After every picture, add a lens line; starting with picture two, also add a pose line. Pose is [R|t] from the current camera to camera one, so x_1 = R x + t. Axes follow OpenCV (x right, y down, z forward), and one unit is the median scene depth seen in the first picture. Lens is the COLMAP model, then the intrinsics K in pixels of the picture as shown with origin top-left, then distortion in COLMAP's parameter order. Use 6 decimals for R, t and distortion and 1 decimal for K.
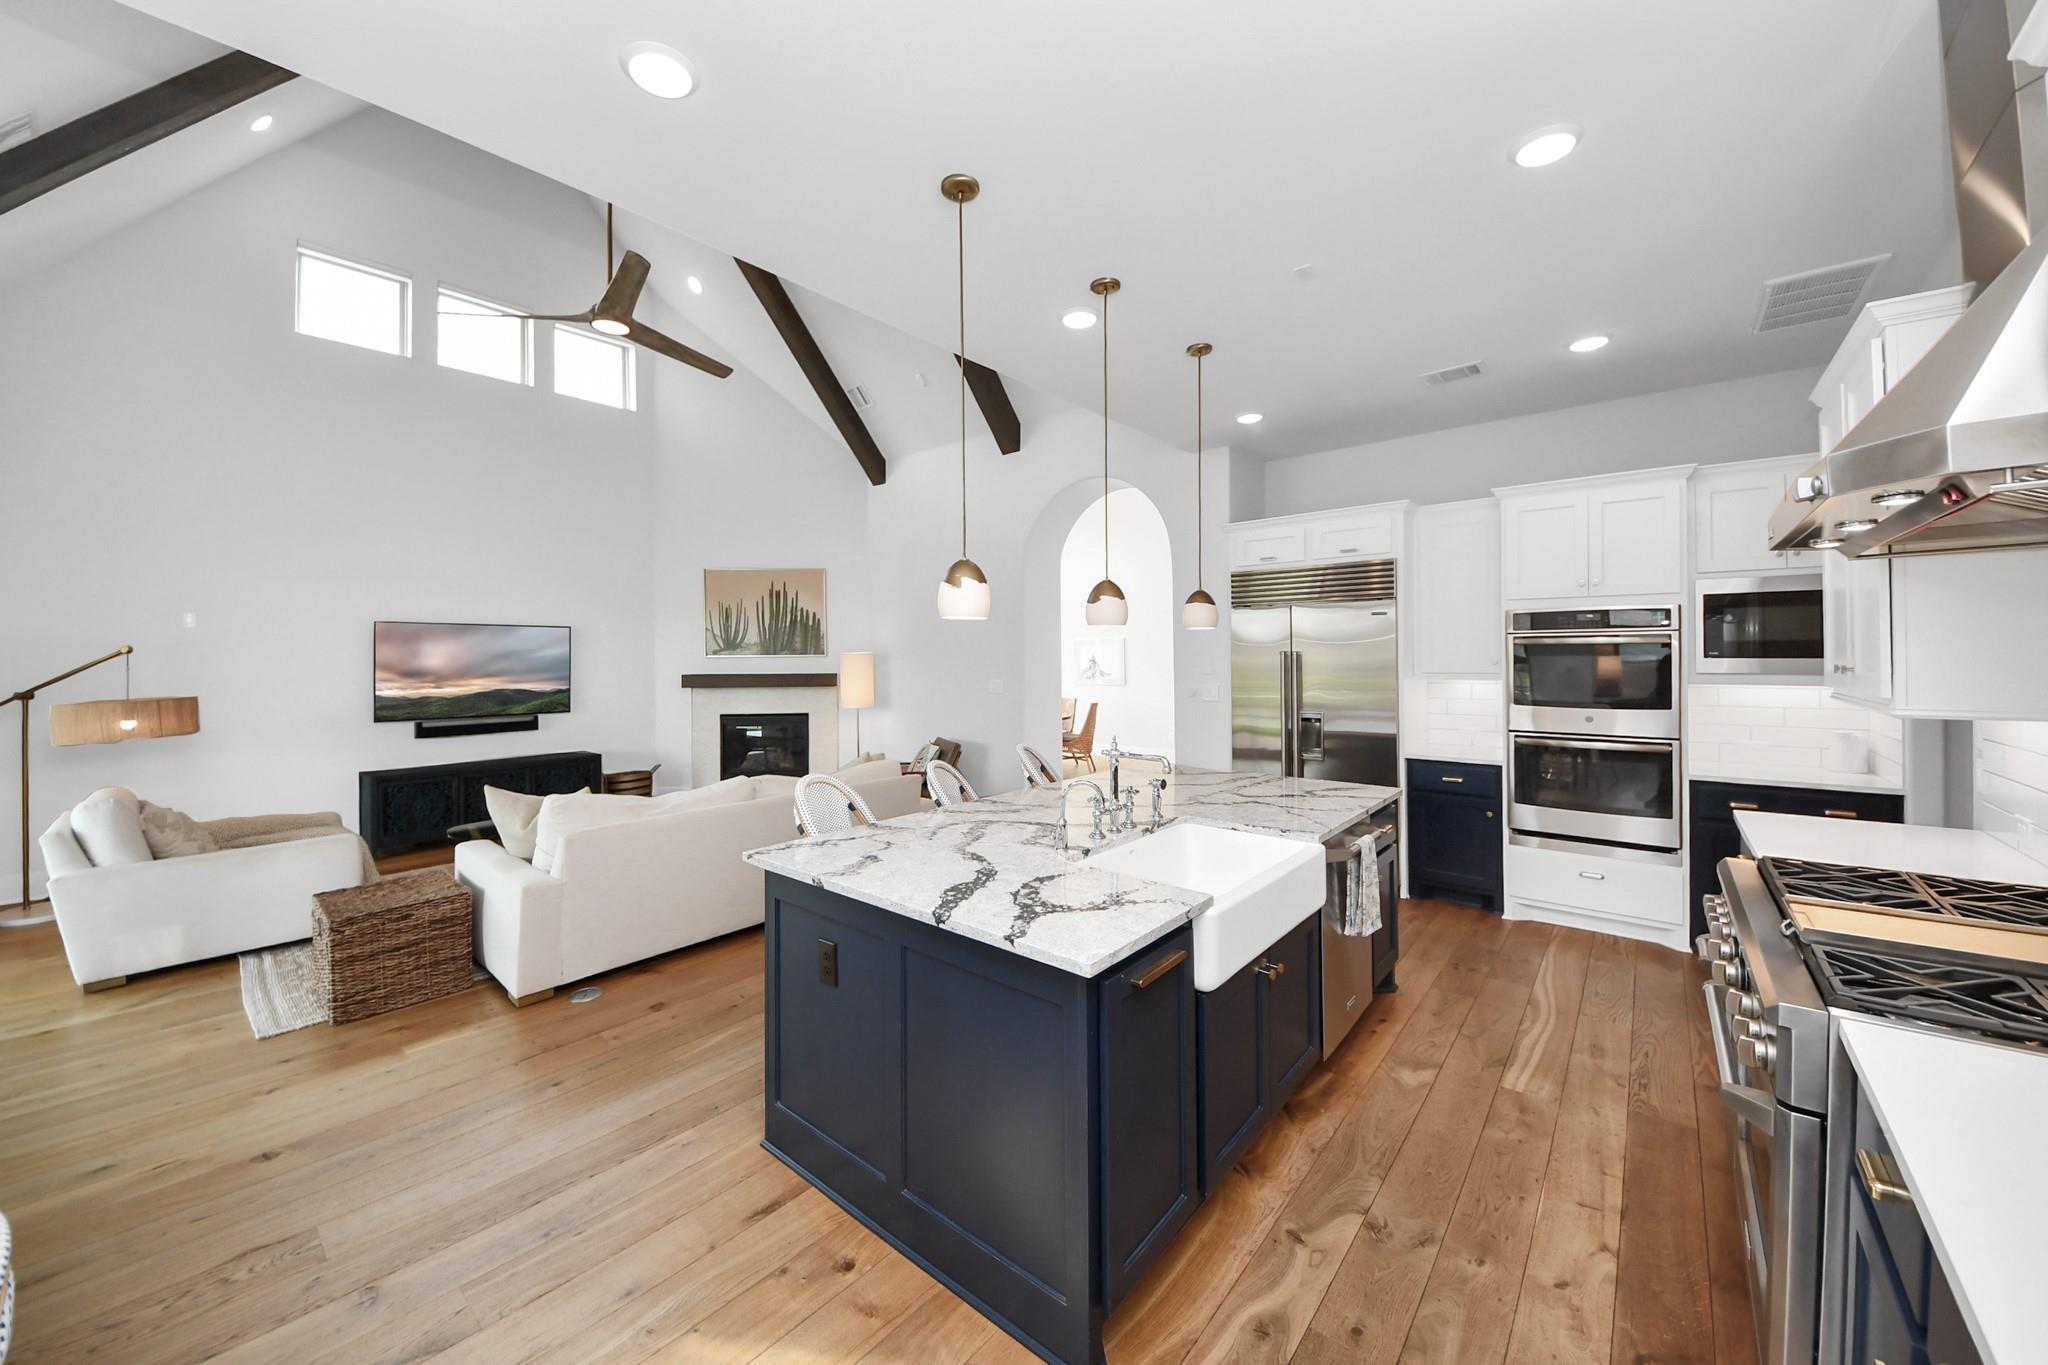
lens RADIAL K [[744.1, 0, 1036.6], [0, 744.1, 647.6], [0, 0, 1]] dist [0.000791, -0.002070]
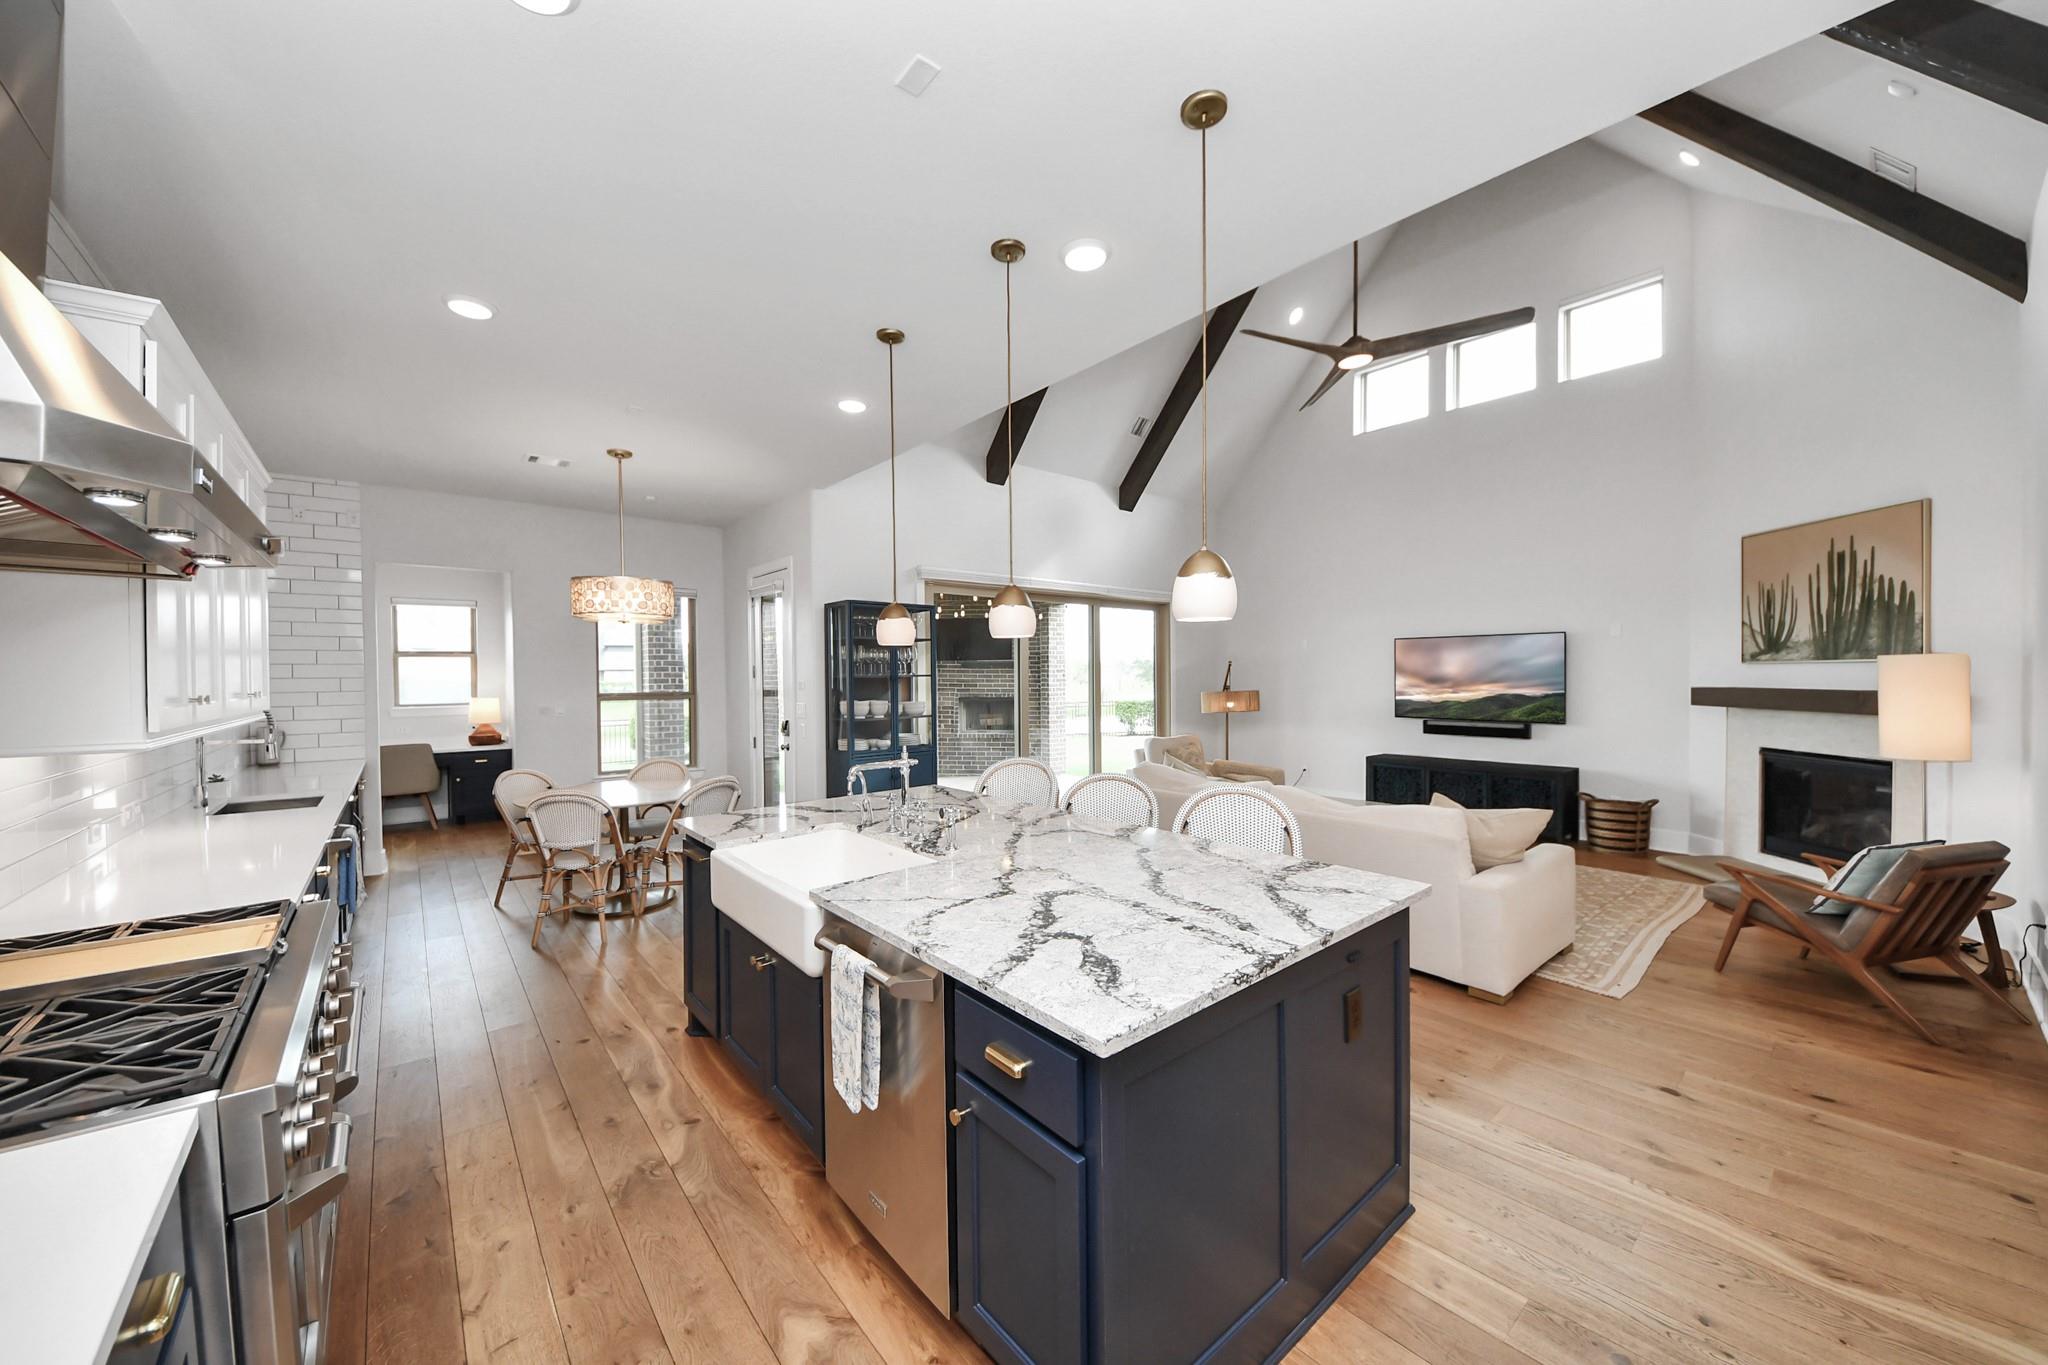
lens RADIAL K [[744.1, 0, 1002.3], [0, 744.1, 674.0], [0, 0, 1]] dist [0.000791, -0.002070]
pose [[-0.199943, 0.010423, -0.979752, 0.432524], [0.020579, 0.999768, 0.006436, 0.004543], [0.979591, -0.018876, -0.200111, 0.520026]]
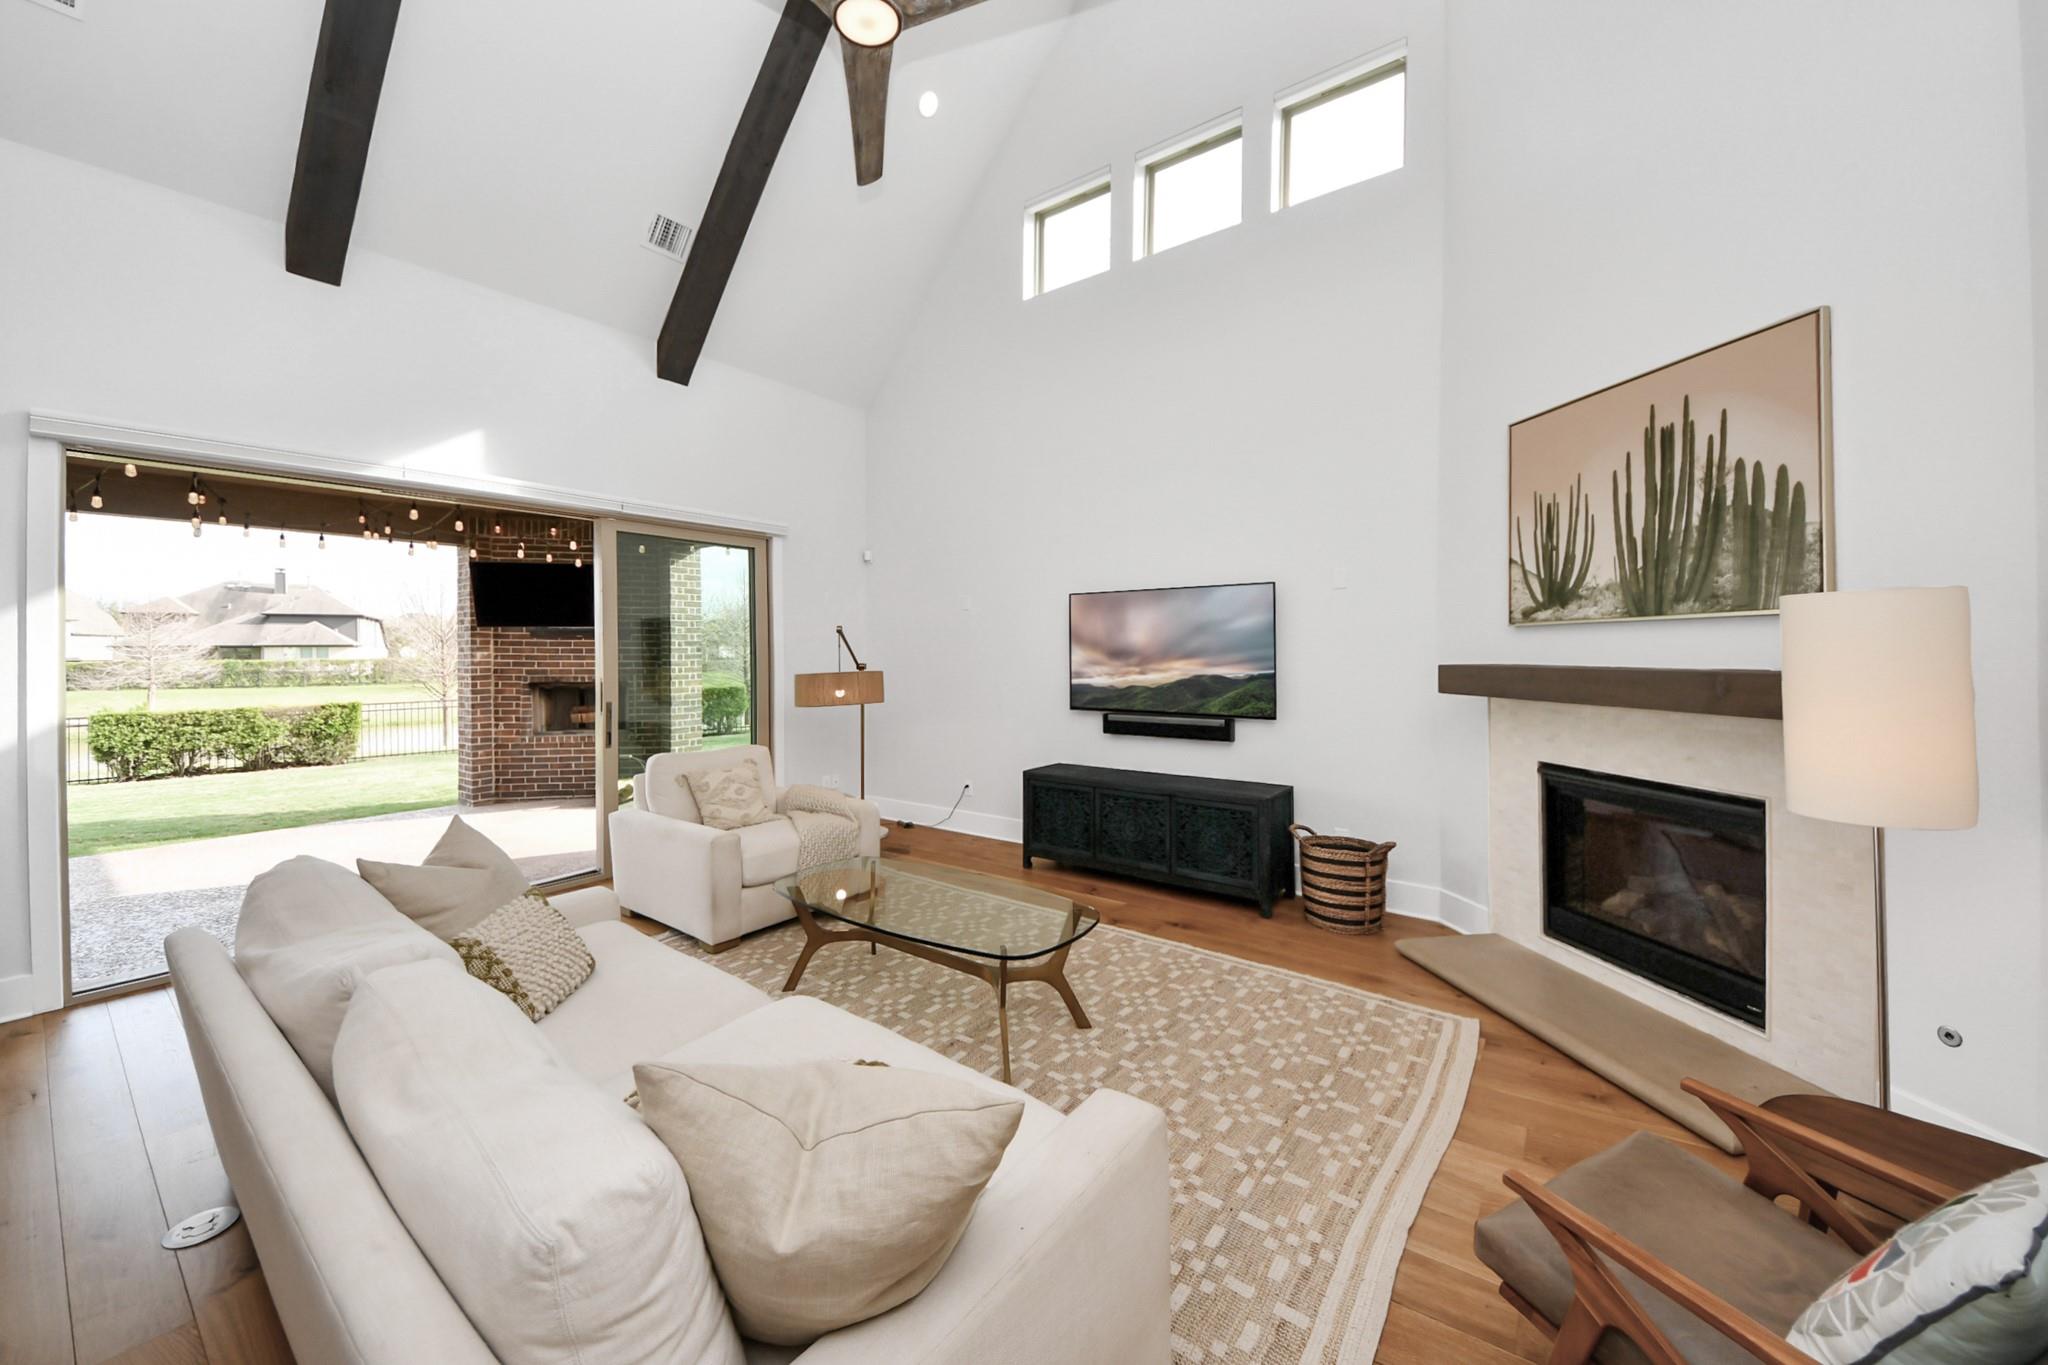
lens RADIAL K [[778.6, 0, 979.6], [0, 778.6, 646.7], [0, 0, 1]] dist [-0.000971, -0.000803]
pose [[0.016620, 0.004042, -0.999854, 0.005080], [0.017080, 0.999845, 0.004326, 0.020056], [0.999716, -0.017149, 0.016548, 0.775954]]
